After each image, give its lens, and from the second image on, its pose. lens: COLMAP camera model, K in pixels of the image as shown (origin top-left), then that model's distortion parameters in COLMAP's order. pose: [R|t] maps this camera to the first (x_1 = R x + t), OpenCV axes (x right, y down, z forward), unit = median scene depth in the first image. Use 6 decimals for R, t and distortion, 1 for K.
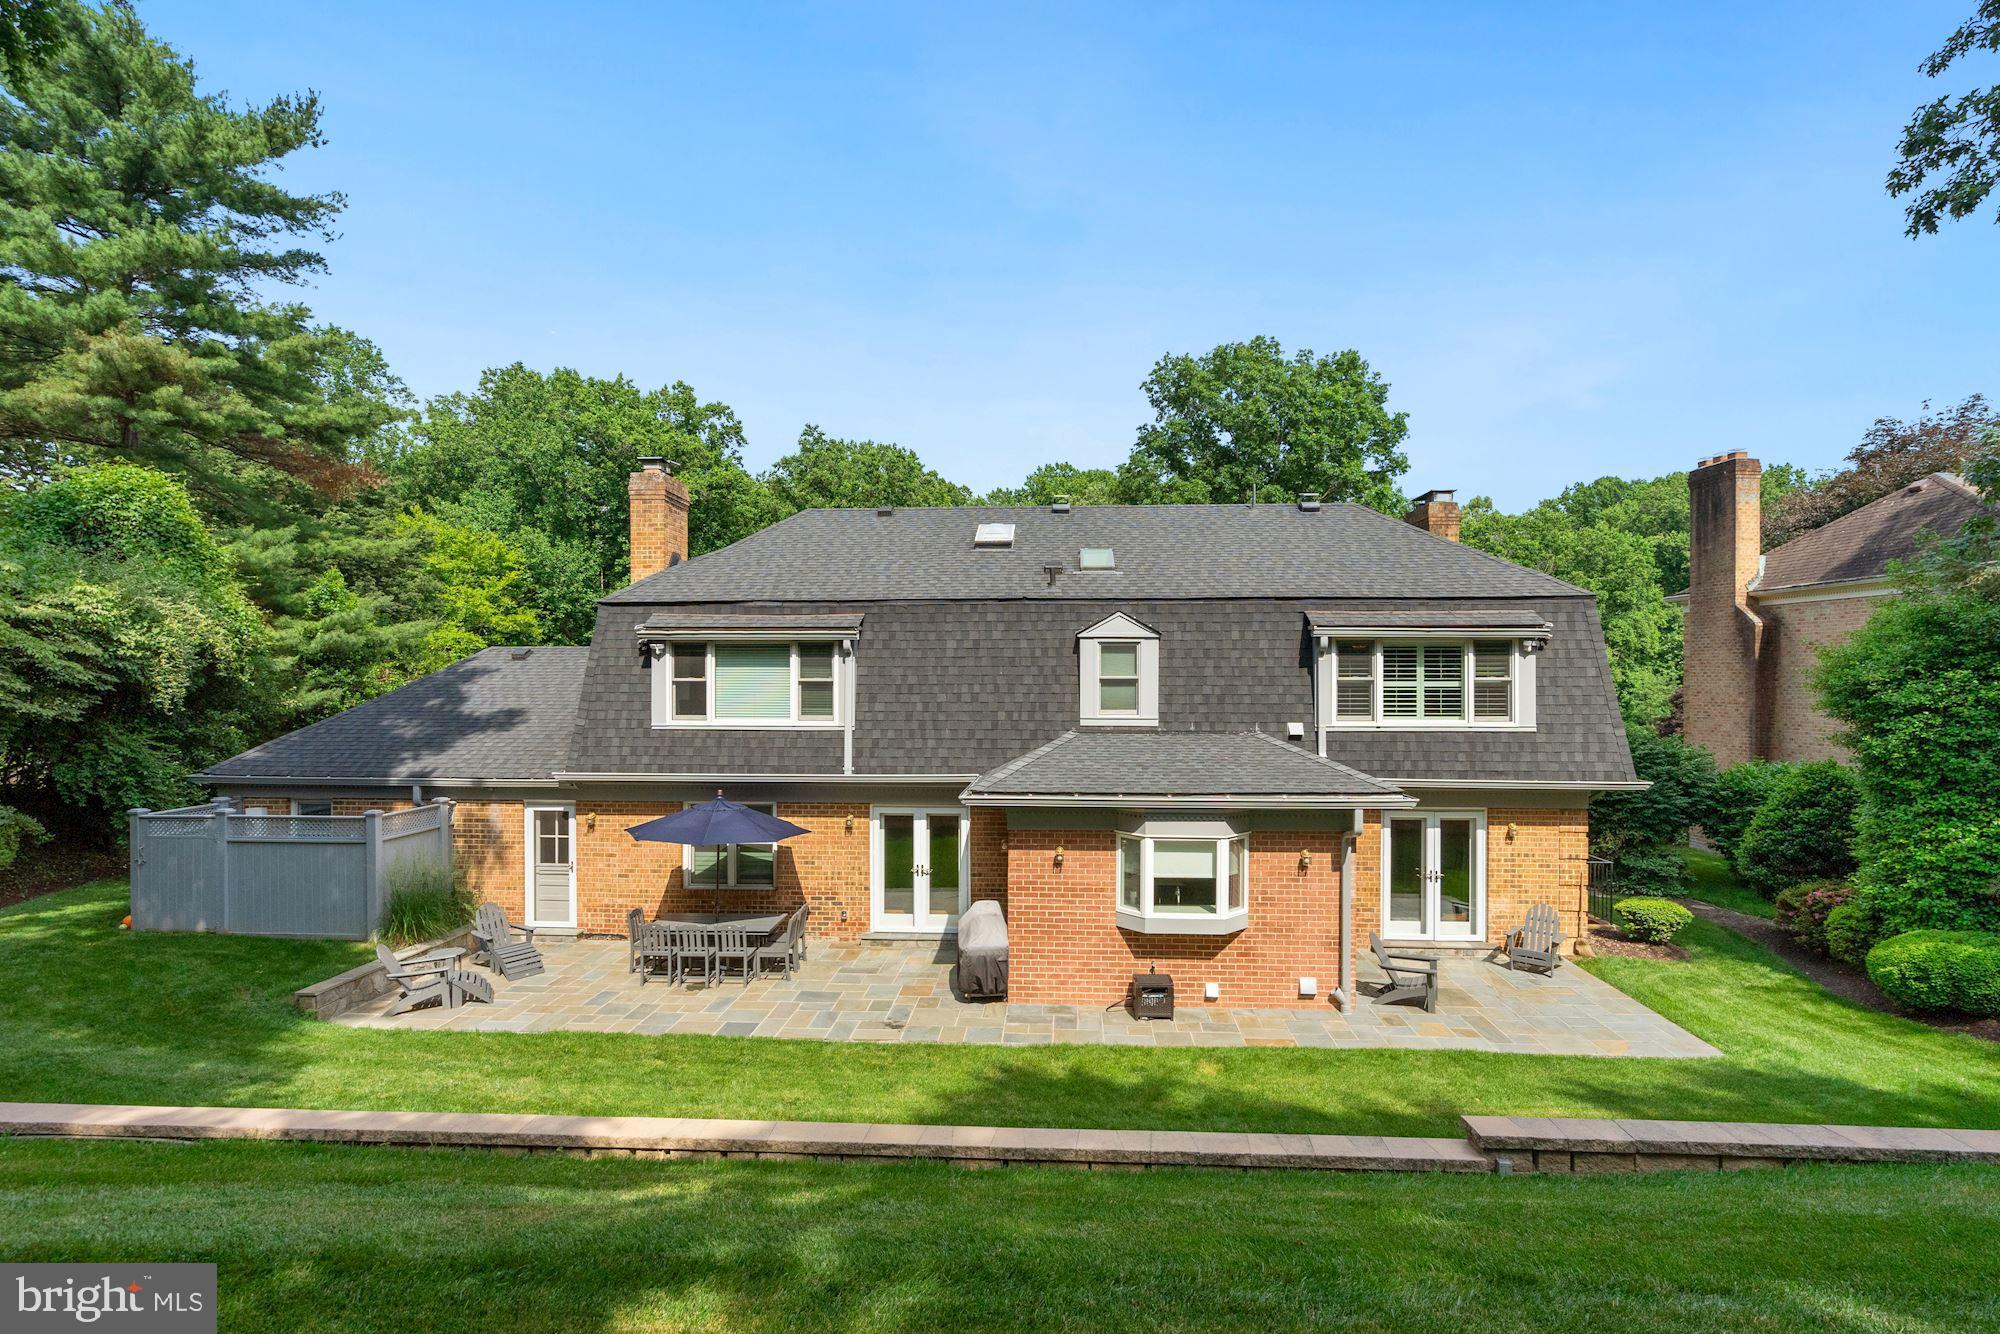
lens RADIAL K [[954.0, 0, 1013.7], [0, 954.0, 703.7], [0, 0, 1]] dist [-0.007716, 0.000160]
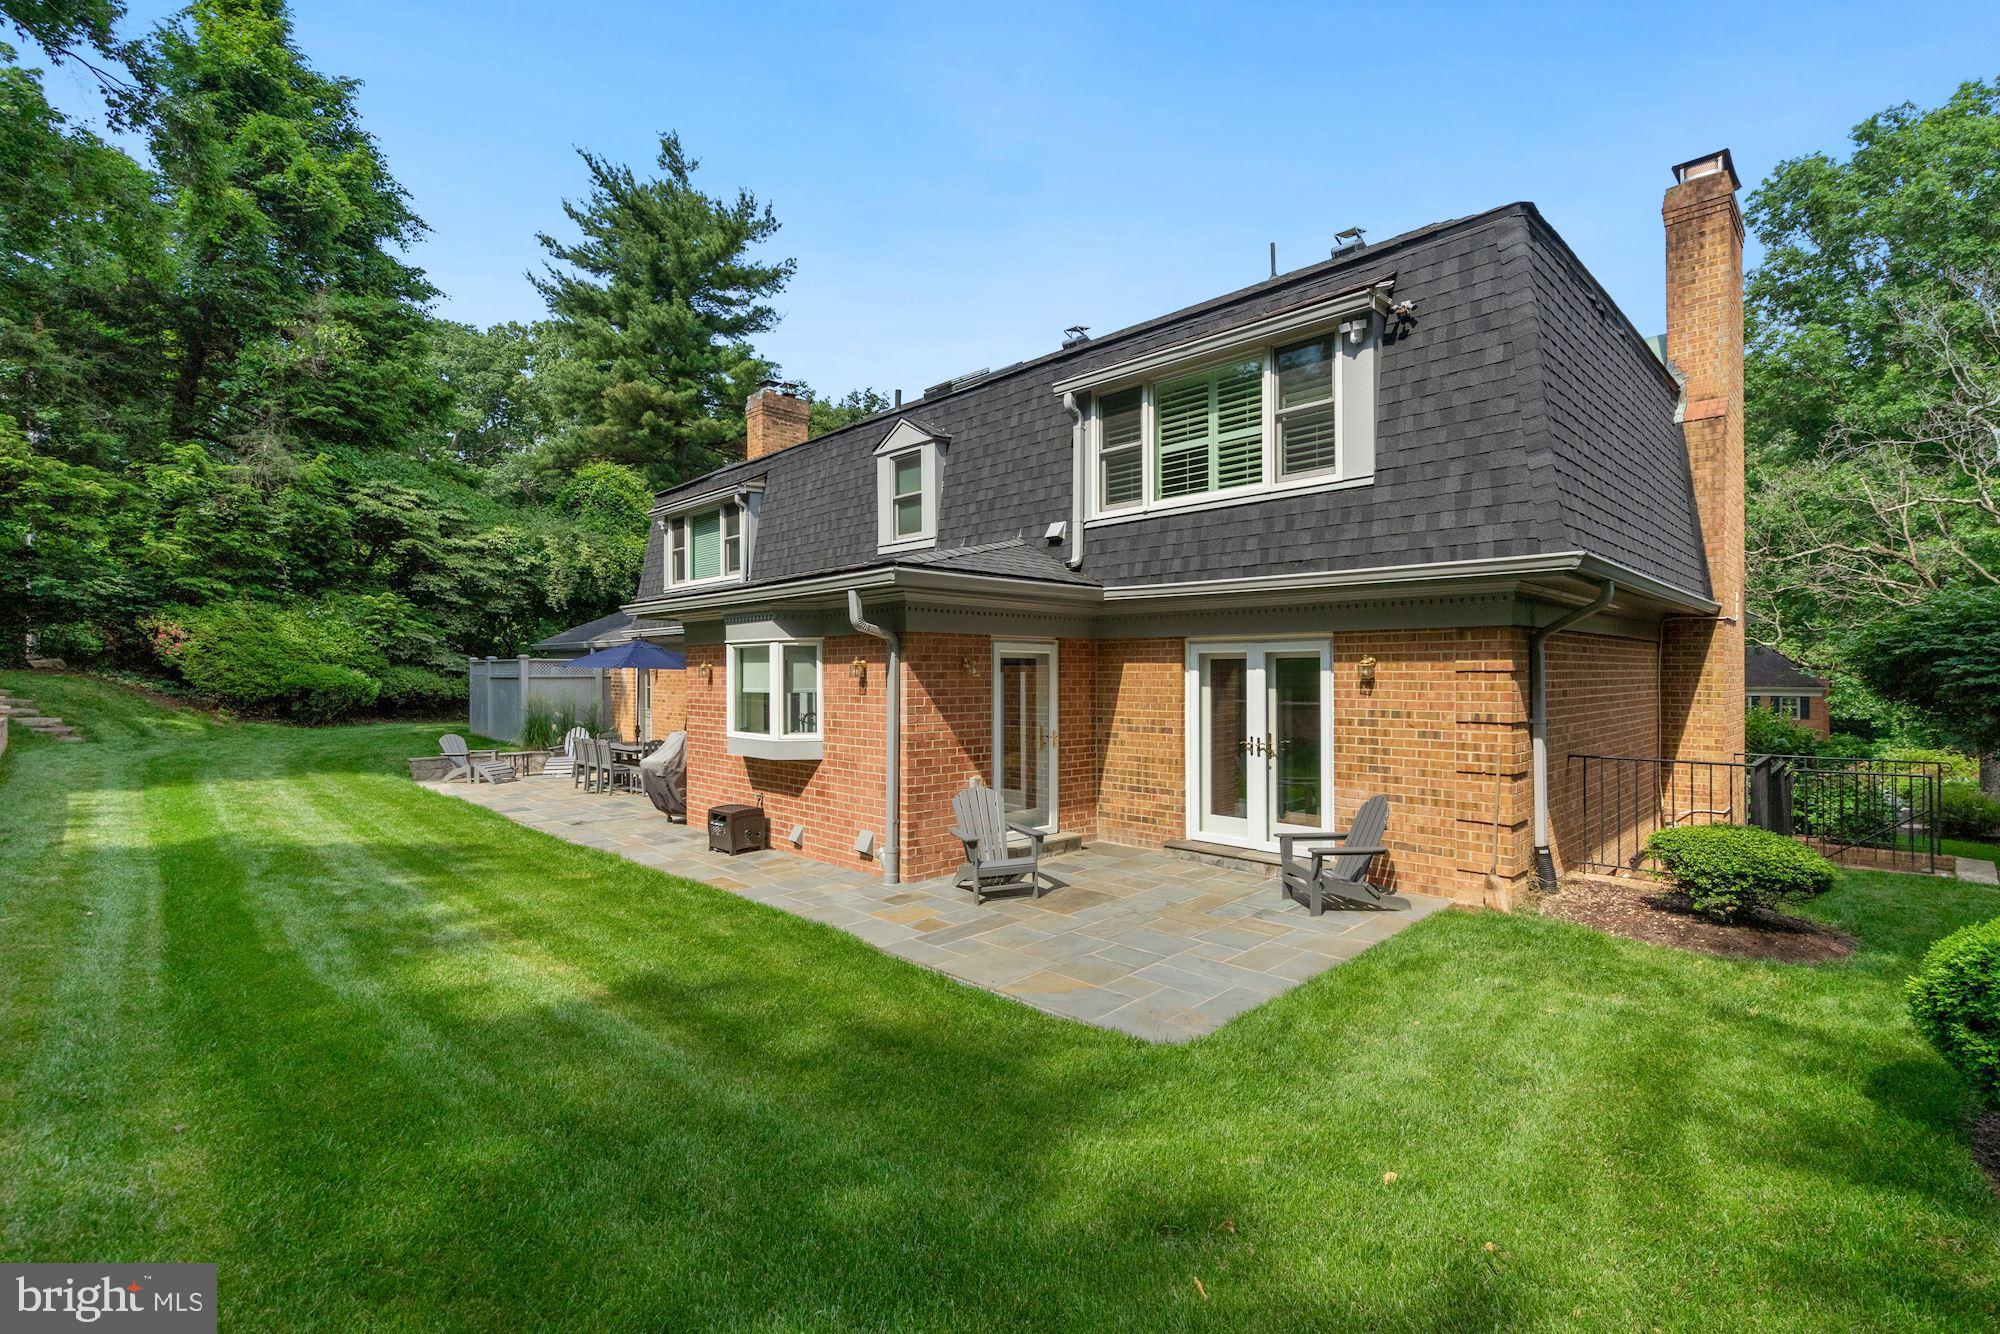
lens RADIAL K [[901.3, 0, 1002.1], [0, 901.3, 680.5], [0, 0, 1]] dist [-0.012769, -0.000351]
pose [[0.742525, 0.001933, -0.669815, 0.712225], [-0.009679, 0.999922, -0.007843, 0.144271], [0.669748, 0.012307, 0.742486, 0.451479]]
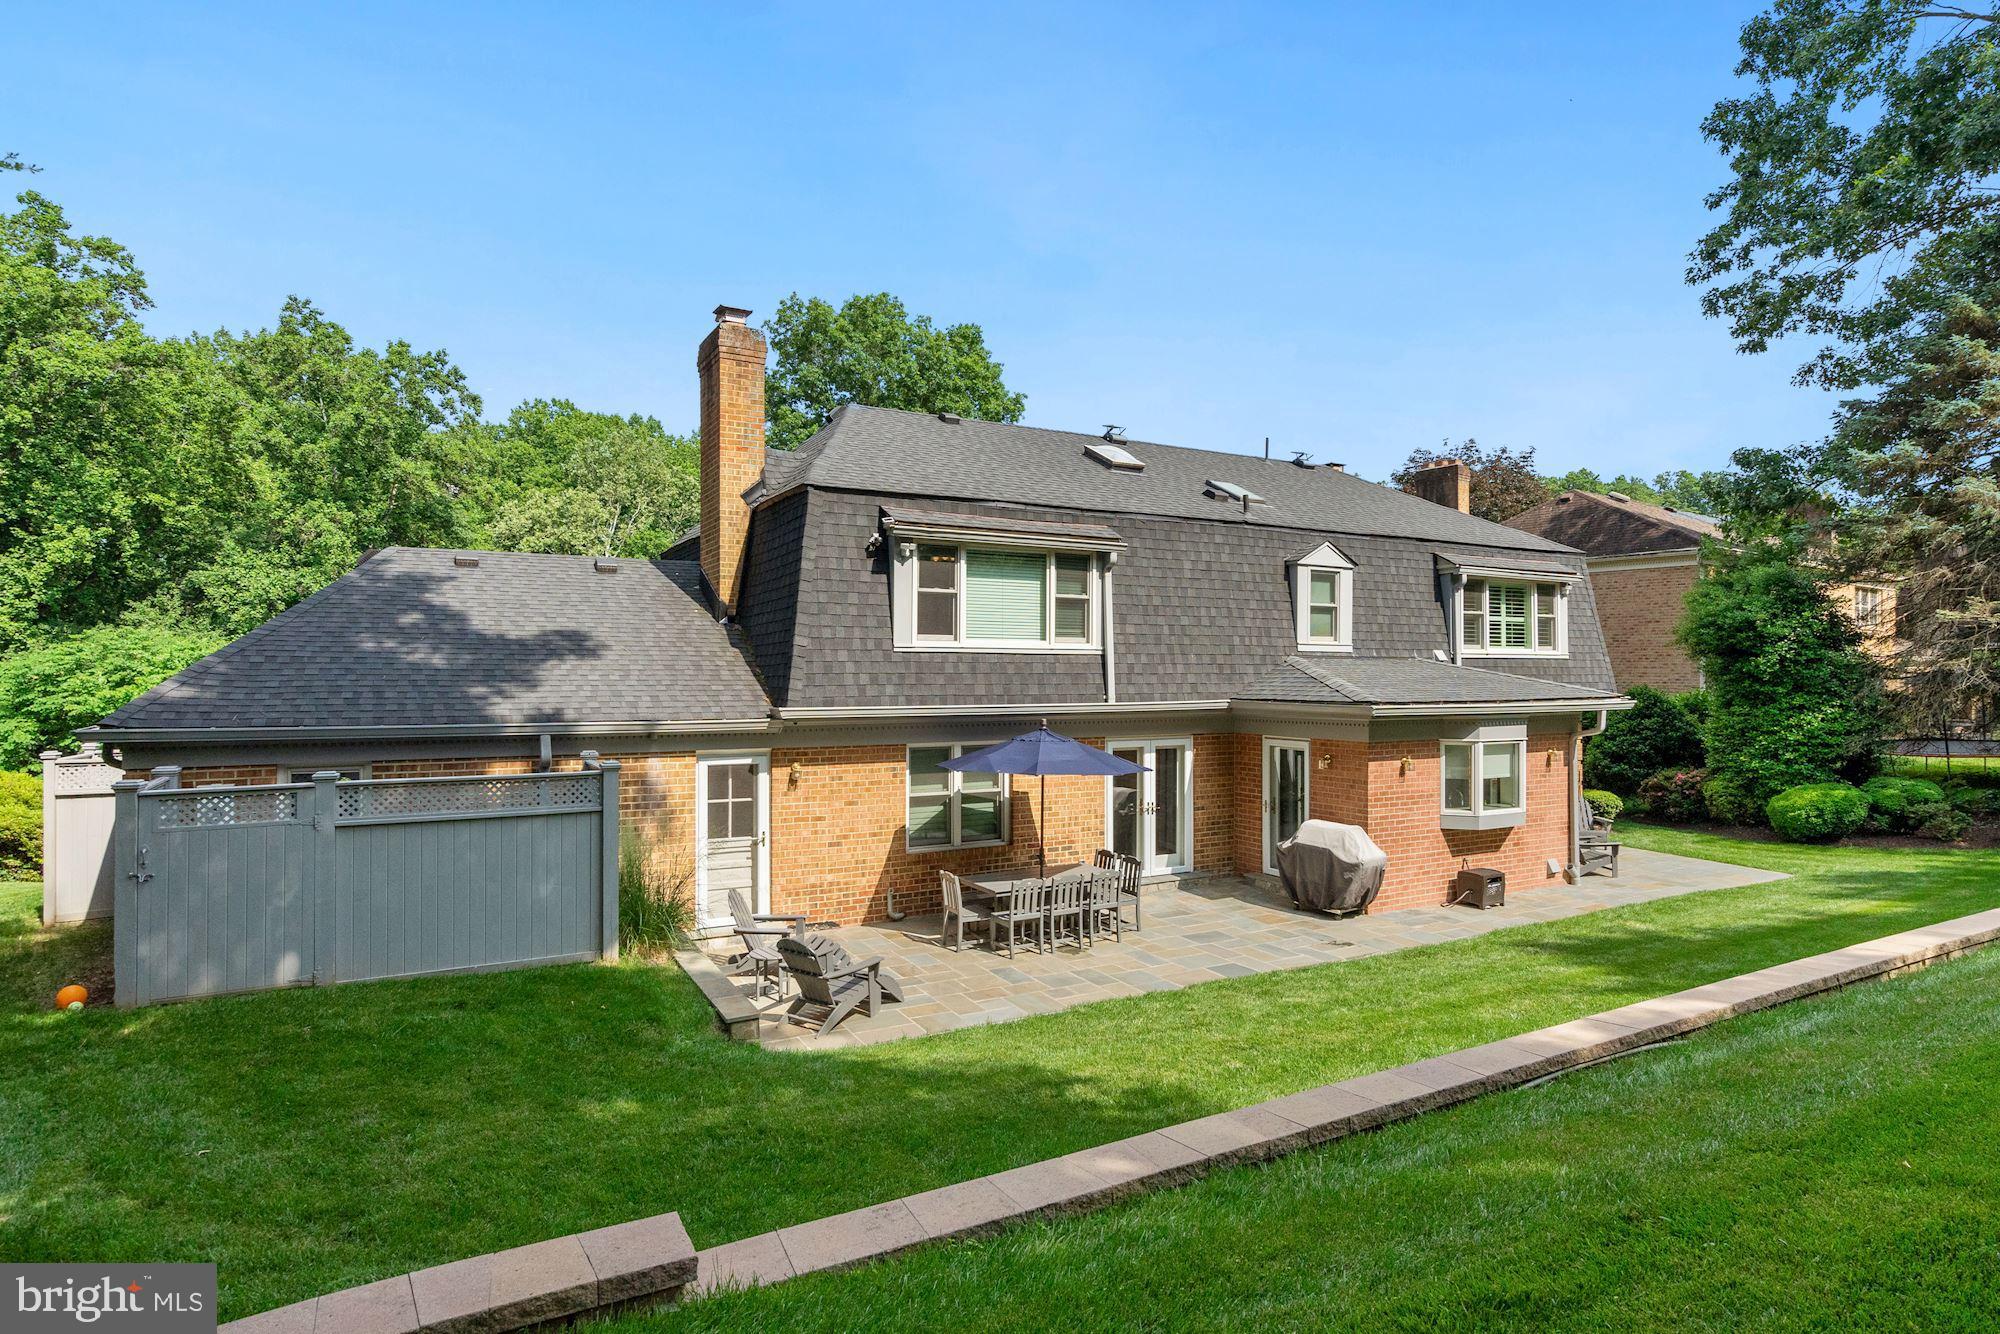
lens RADIAL K [[1036.3, 0, 1006.5], [0, 1036.3, 686.5], [0, 0, 1]] dist [-0.008652, 0.000437]
pose [[0.849944, -0.006896, 0.526828, -0.767529], [0.010746, 0.999933, -0.004247, 0.061558], [-0.526764, 0.009271, 0.849961, 0.225525]]
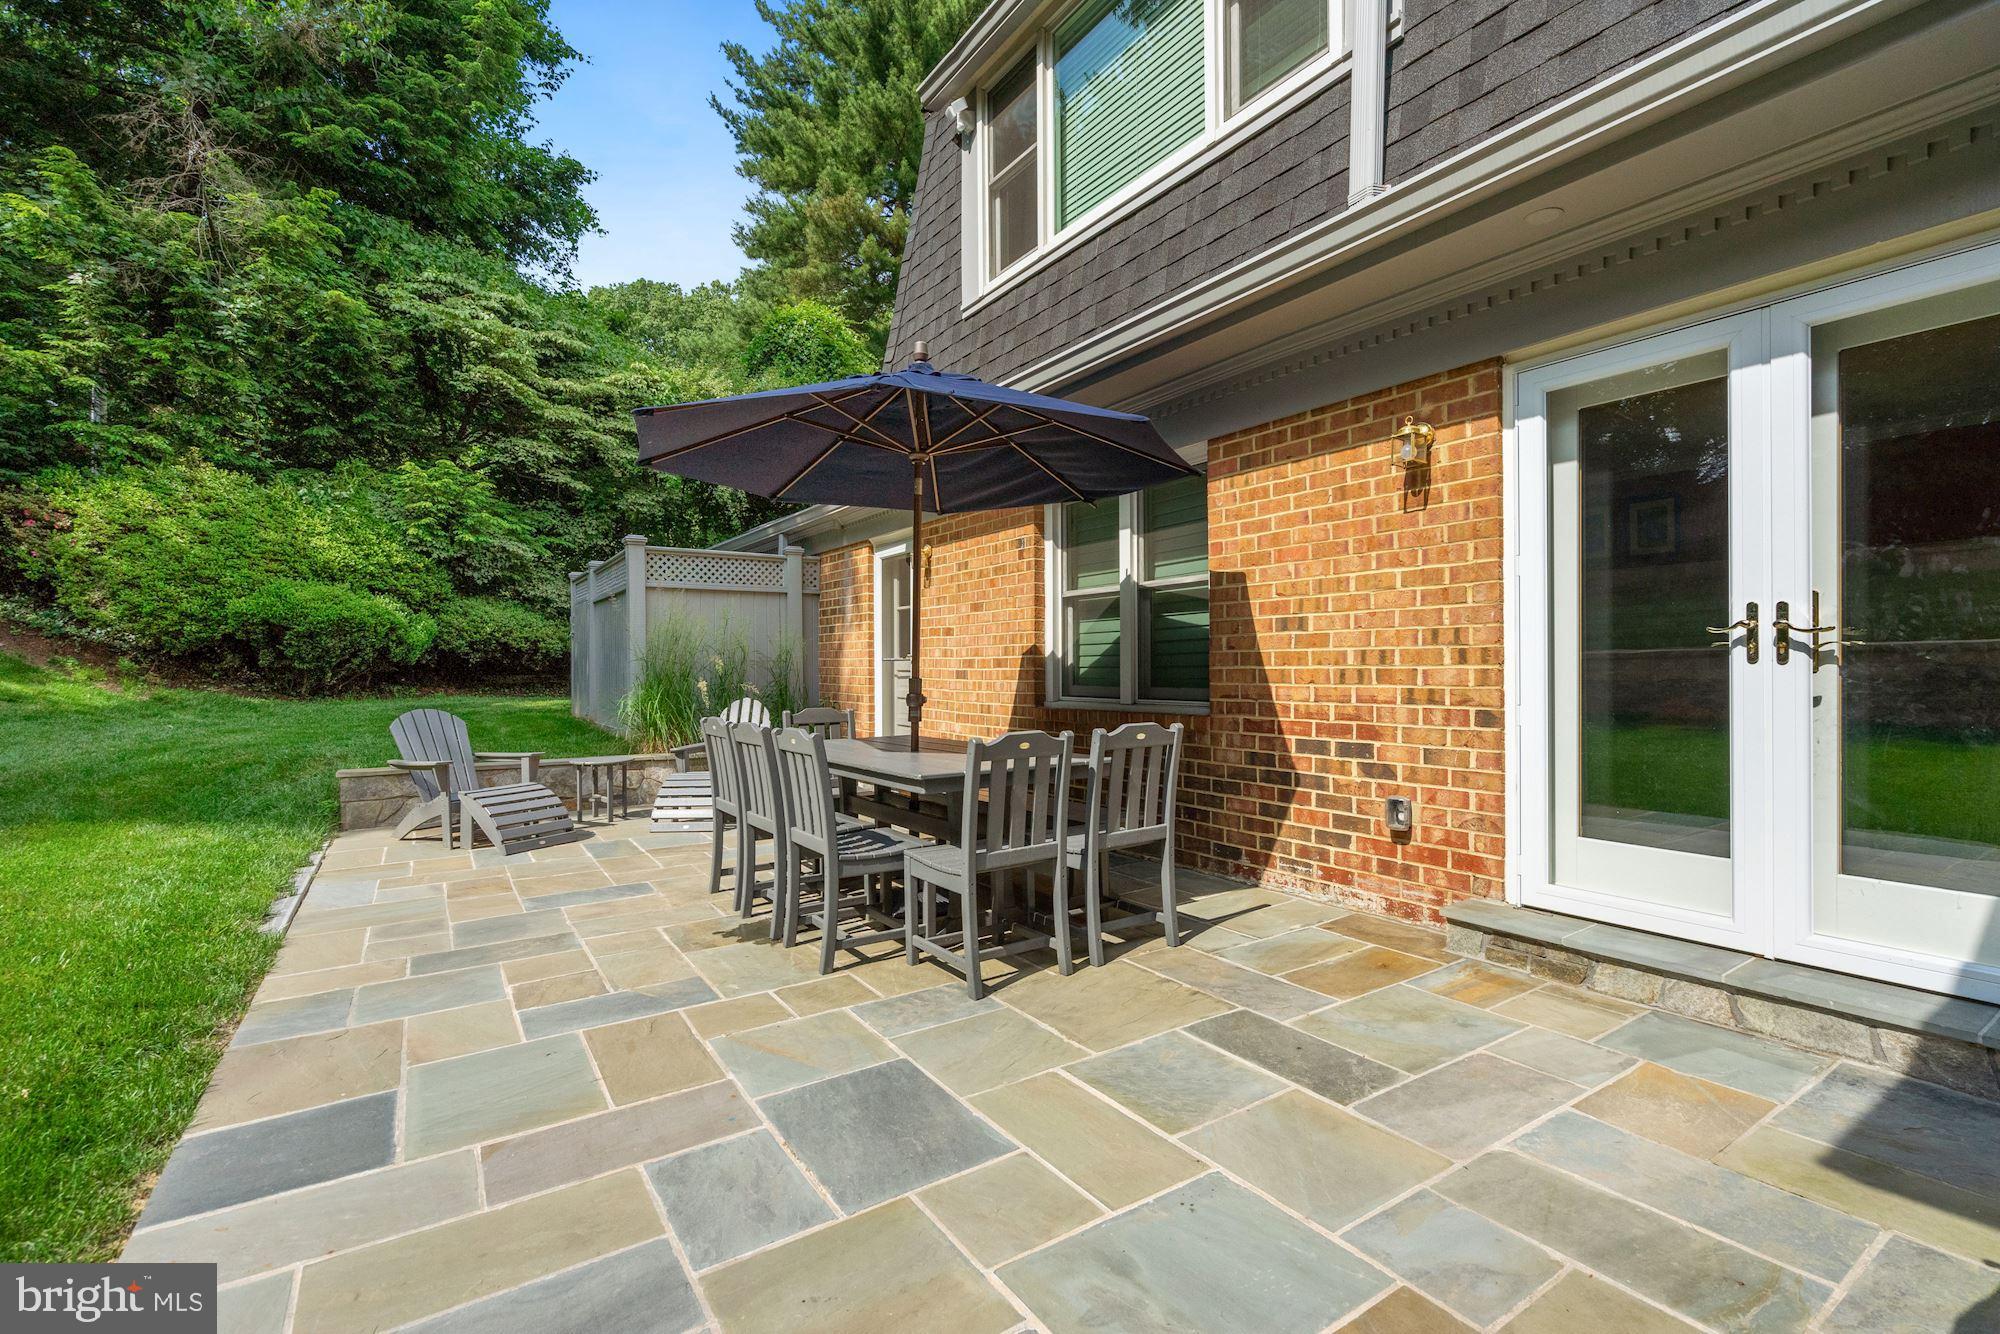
lens RADIAL K [[901.3, 0, 993.1], [0, 901.3, 661.7], [0, 0, 1]] dist [-0.012769, -0.000351]
pose [[0.583593, -0.007632, -0.812011, -0.045304], [-0.009369, 0.999826, -0.016131, 0.190835], [0.811993, 0.017022, 0.583420, 0.792299]]
